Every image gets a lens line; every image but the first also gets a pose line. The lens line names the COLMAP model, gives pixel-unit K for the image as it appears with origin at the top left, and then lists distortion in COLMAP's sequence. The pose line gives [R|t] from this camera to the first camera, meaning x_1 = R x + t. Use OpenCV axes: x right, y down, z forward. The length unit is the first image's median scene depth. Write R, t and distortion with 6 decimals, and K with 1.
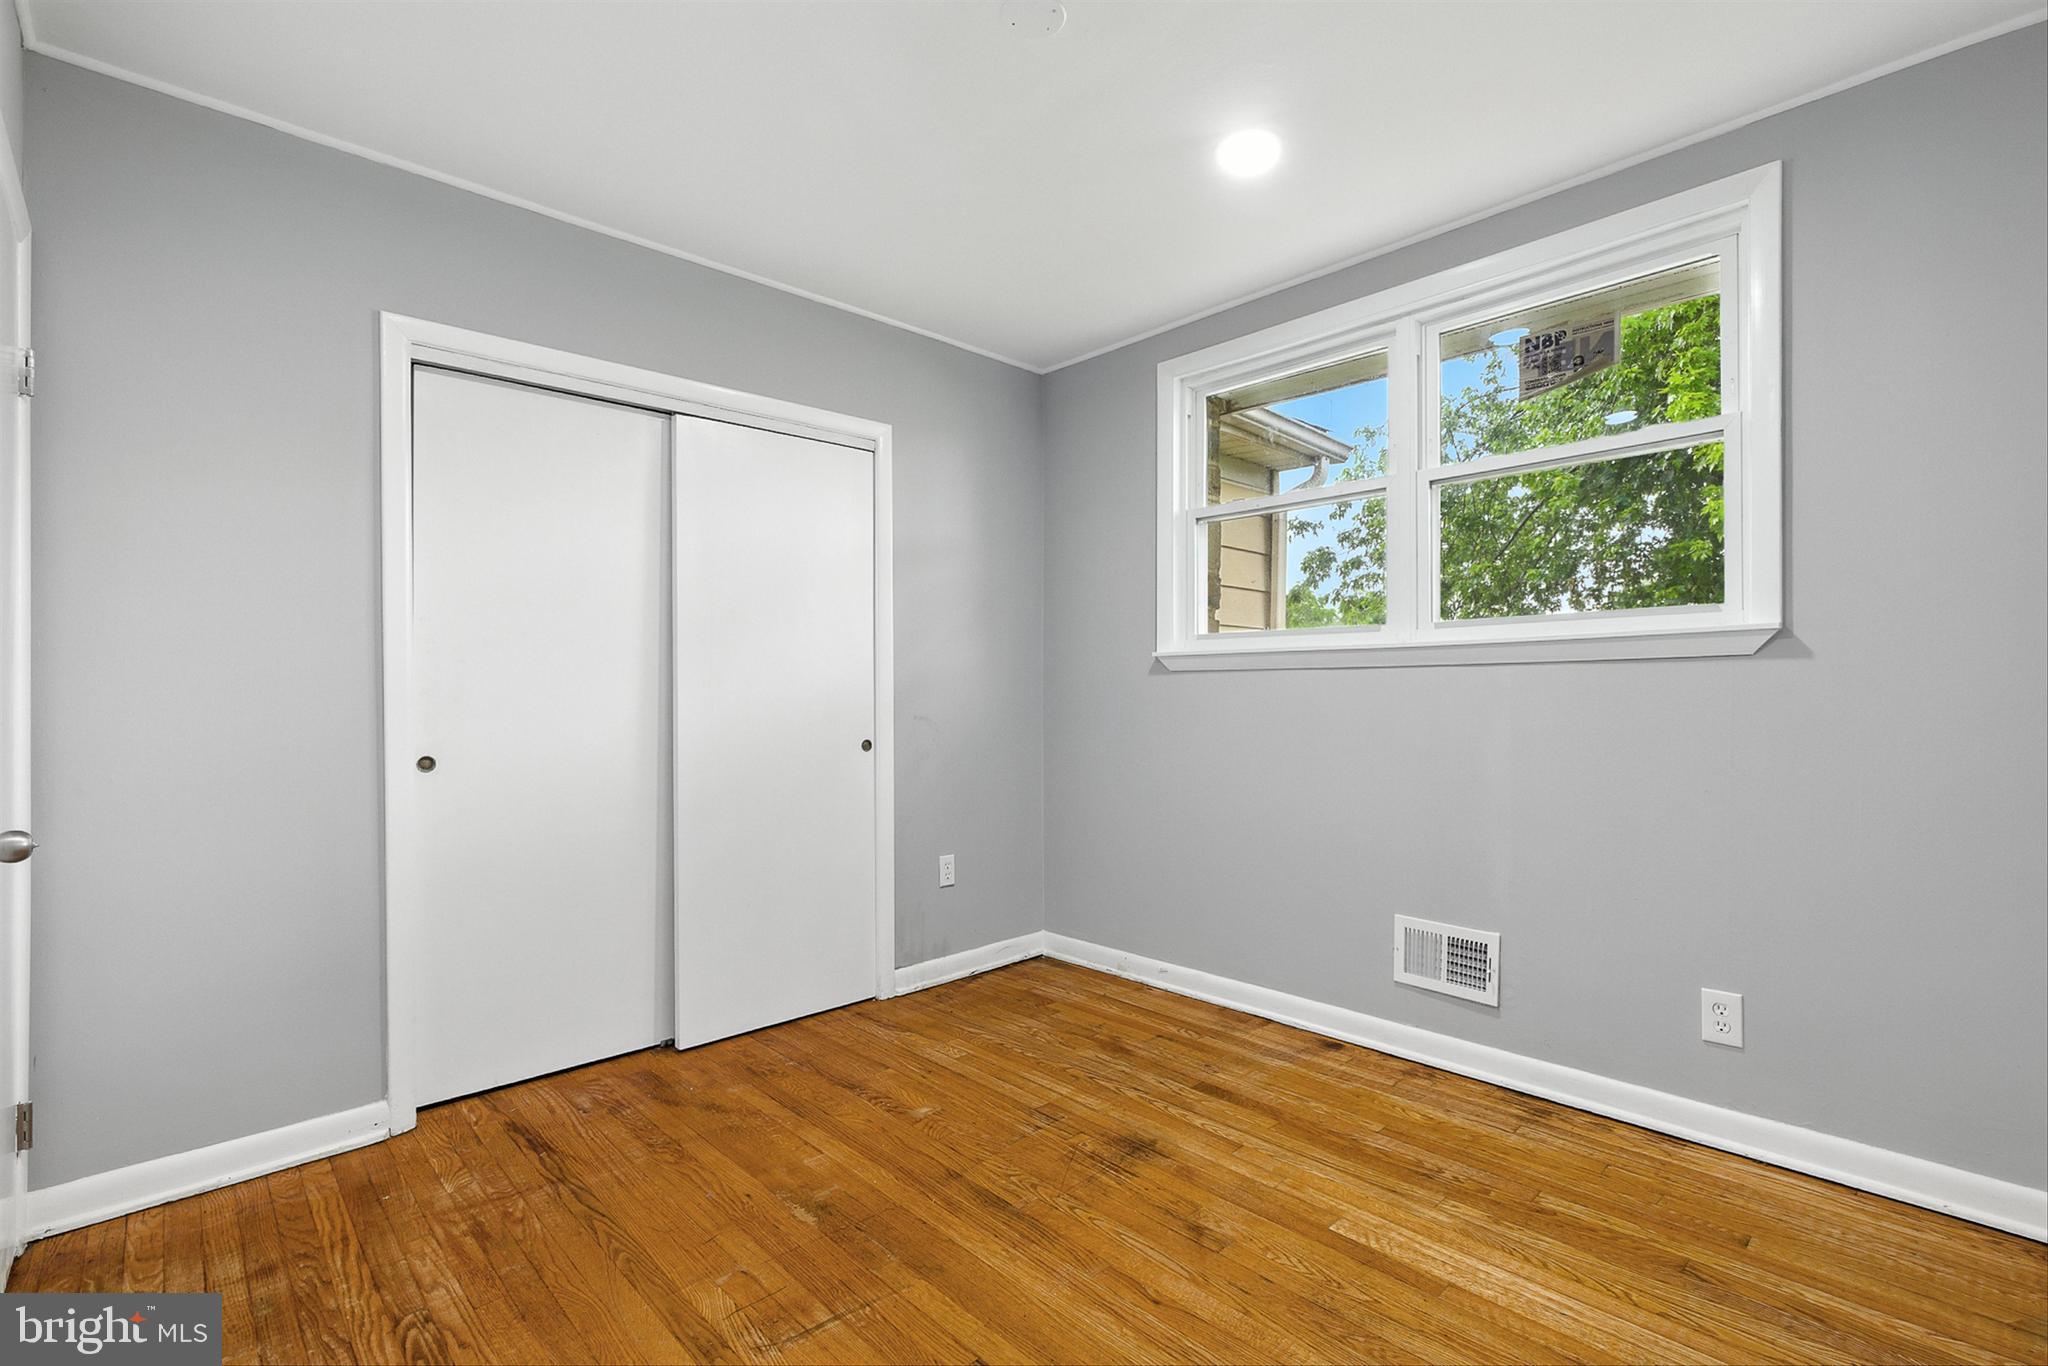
lens RADIAL K [[956.1, 0, 1068.8], [0, 956.1, 684.0], [0, 0, 1]] dist [-0.002618, -0.000231]
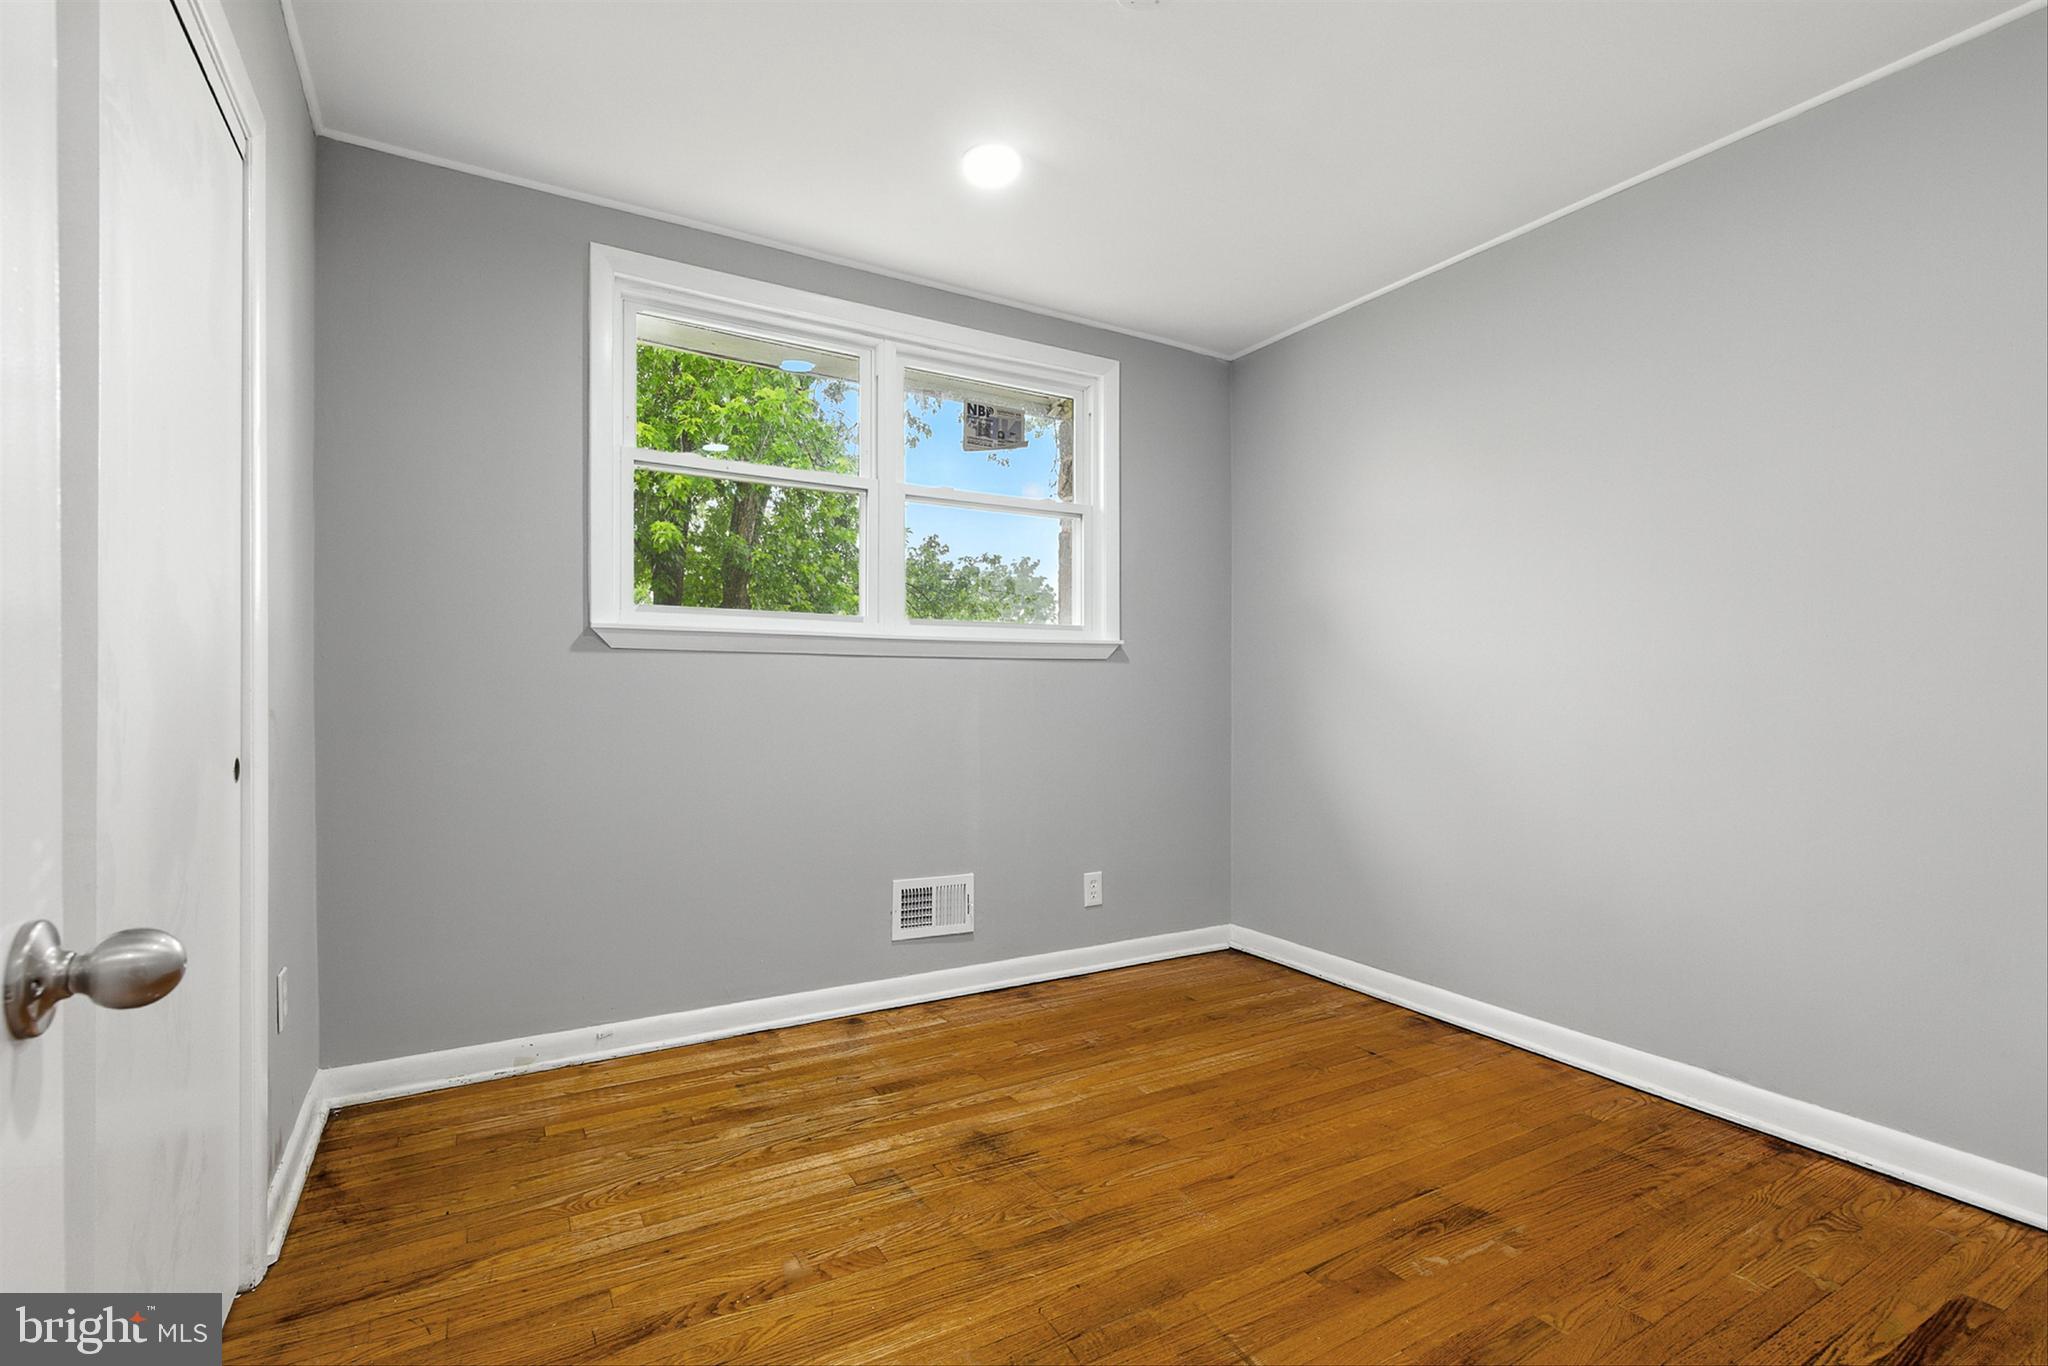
lens RADIAL K [[956.1, 0, 1024.9], [0, 956.1, 694.4], [0, 0, 1]] dist [-0.002618, -0.000231]
pose [[0.221972, 0.004738, 0.975042, -0.718610], [-0.013506, 0.999907, -0.001784, 0.026409], [-0.974960, -0.012773, 0.222015, 0.621974]]
